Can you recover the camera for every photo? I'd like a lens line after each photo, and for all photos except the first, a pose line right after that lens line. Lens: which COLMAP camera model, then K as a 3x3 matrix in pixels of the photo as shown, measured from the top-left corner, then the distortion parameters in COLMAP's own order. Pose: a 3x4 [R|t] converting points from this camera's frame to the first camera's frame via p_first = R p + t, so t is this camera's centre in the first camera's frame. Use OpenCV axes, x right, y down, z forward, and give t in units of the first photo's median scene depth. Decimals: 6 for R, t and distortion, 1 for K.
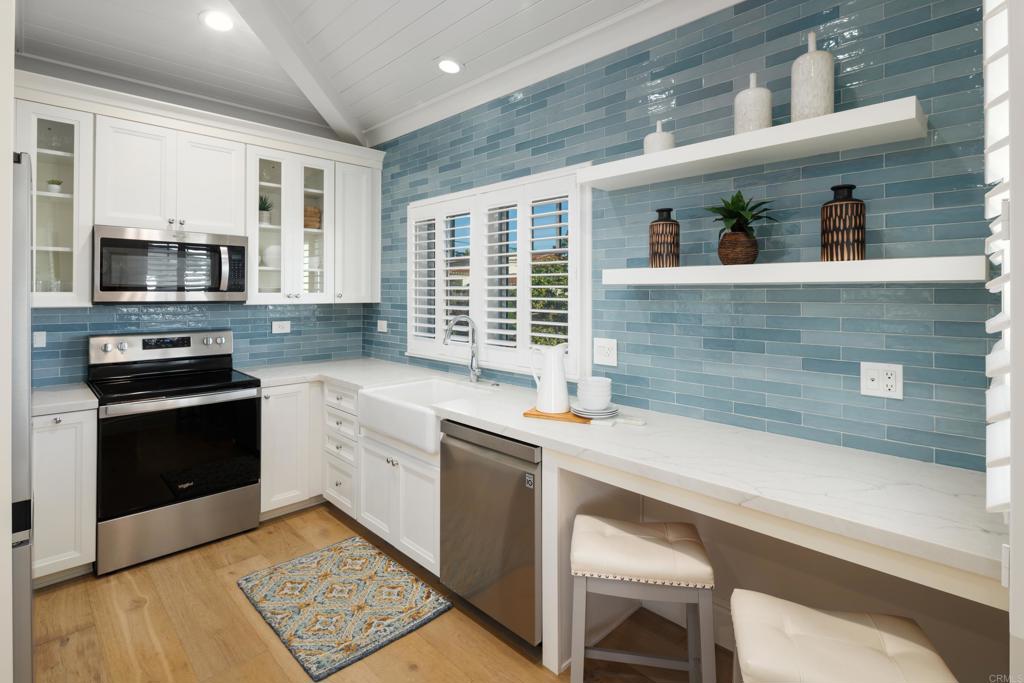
lens RADIAL K [[496.8, 0, 511.8], [0, 496.8, 296.8], [0, 0, 1]] dist [-0.000229, -0.000900]
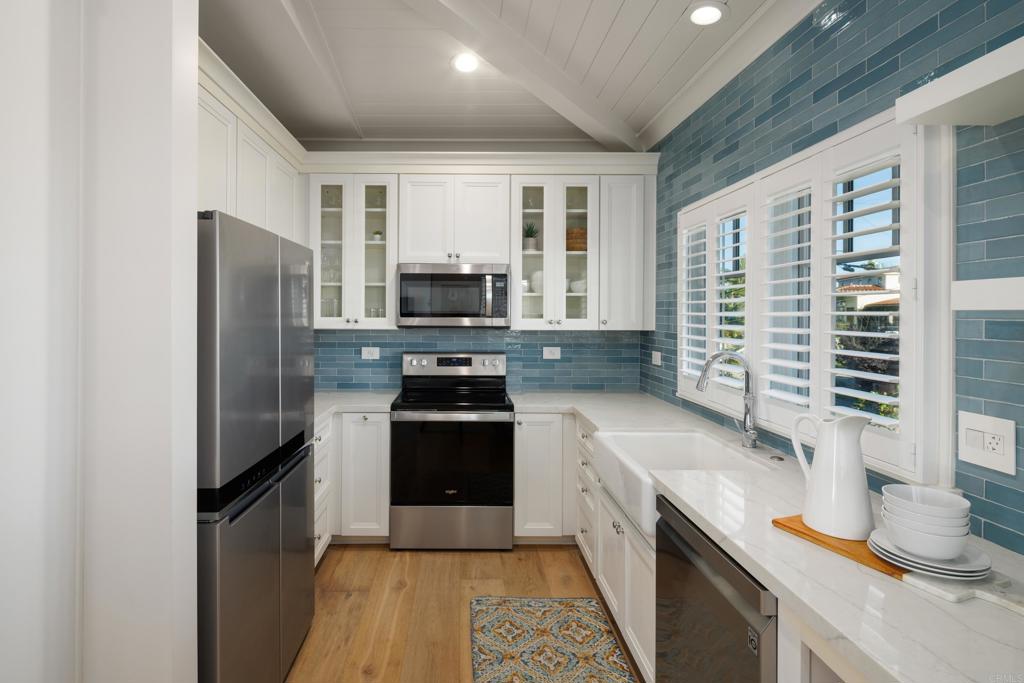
lens RADIAL K [[486.0, 0, 511.7], [0, 486.0, 316.2], [0, 0, 1]] dist [0.003332, -0.000701]
pose [[0.710862, 0.005930, -0.703306, 0.182776], [-0.008082, 0.999967, 0.000263, -0.013666], [0.703285, 0.005497, 0.710887, 0.286734]]
